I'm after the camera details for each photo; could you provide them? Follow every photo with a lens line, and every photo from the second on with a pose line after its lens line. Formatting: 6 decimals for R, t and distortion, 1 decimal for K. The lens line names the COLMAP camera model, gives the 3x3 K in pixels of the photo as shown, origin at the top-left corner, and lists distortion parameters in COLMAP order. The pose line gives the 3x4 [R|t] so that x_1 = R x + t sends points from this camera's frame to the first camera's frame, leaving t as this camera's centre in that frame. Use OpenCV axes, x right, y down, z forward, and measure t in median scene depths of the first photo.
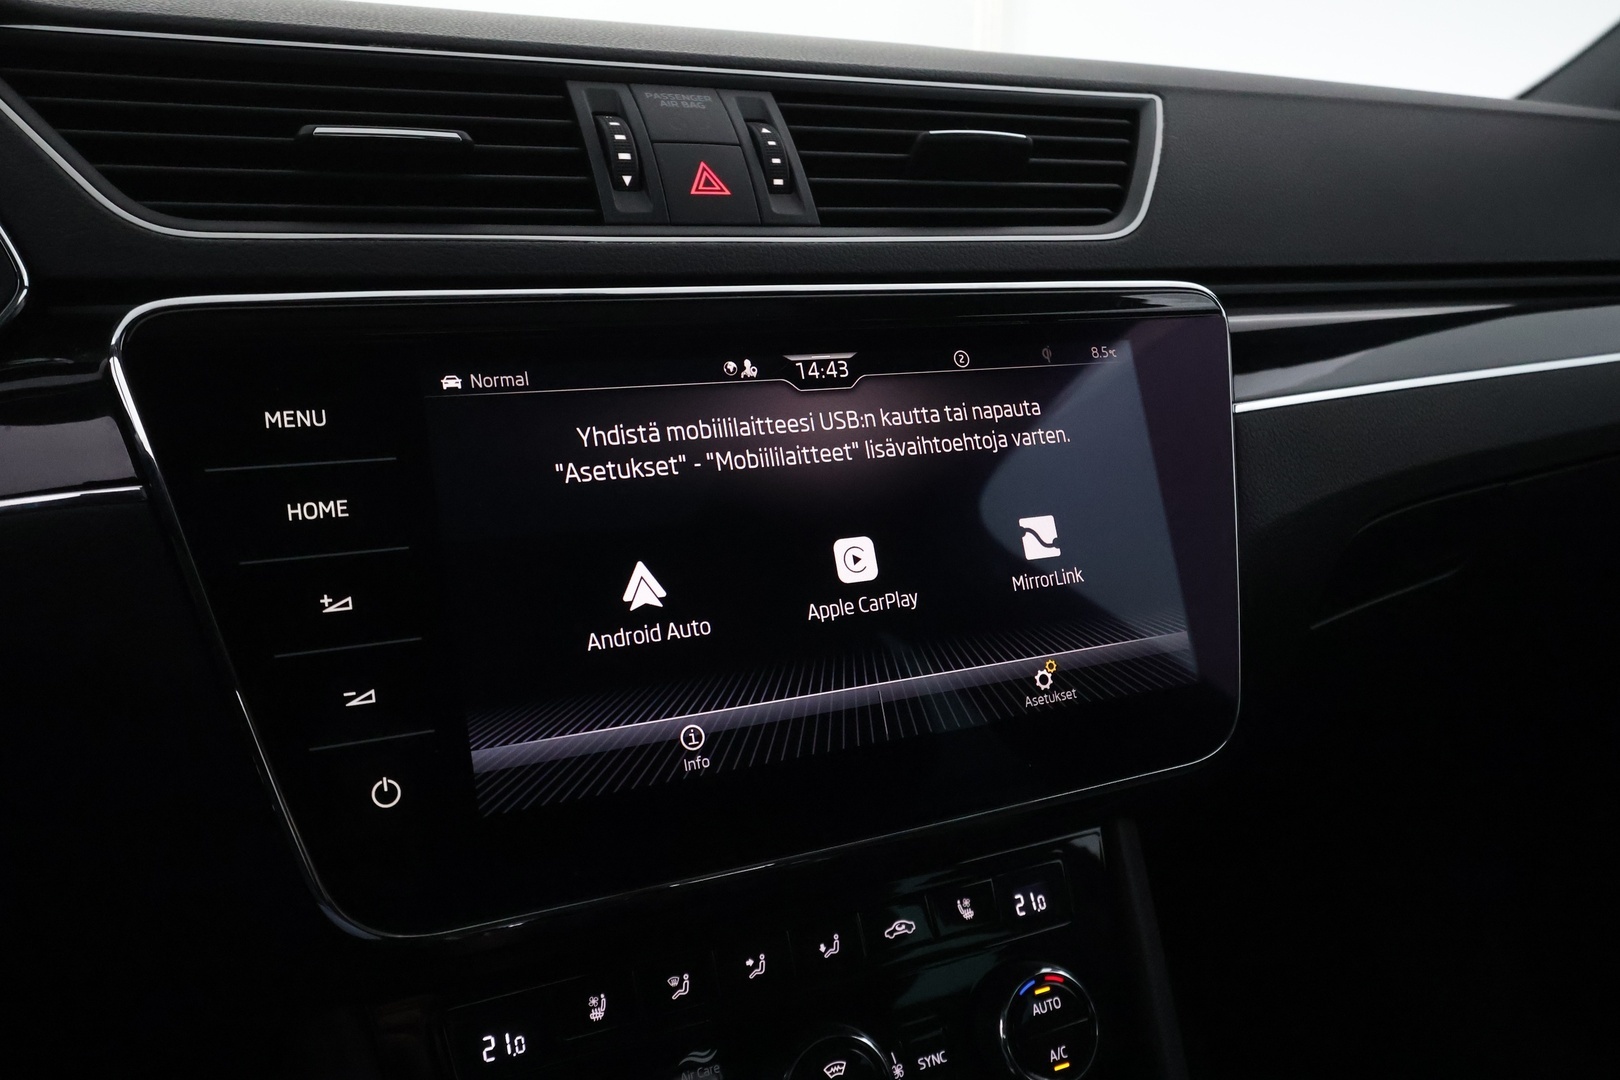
lens RADIAL K [[1260.4, 0, 812.5], [0, 1260.4, 544.5], [0, 0, 1]] dist [-0.005088, 0.004961]
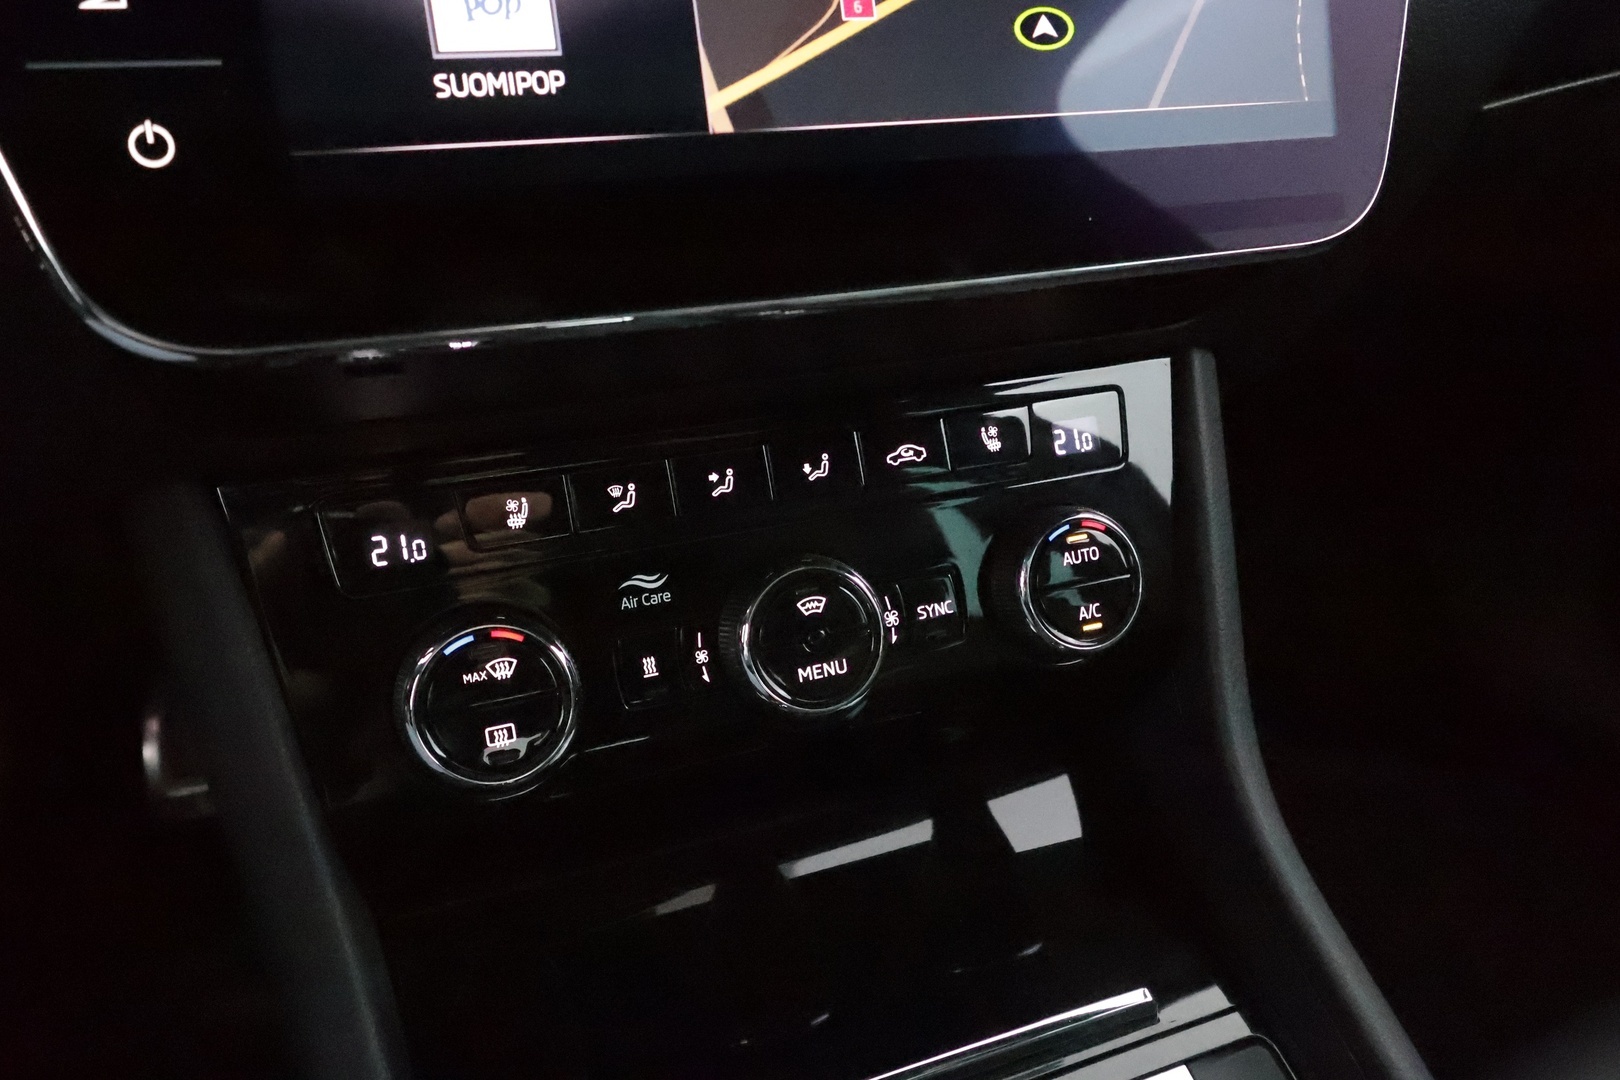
lens RADIAL K [[1260.4, 0, 812.0], [0, 1260.4, 544.8], [0, 0, 1]] dist [-0.005088, 0.004961]
pose [[0.997777, 0.052427, -0.041144, 0.047440], [-0.039593, 0.962933, 0.266820, 0.155035], [0.053607, -0.264598, 0.962868, 0.217672]]
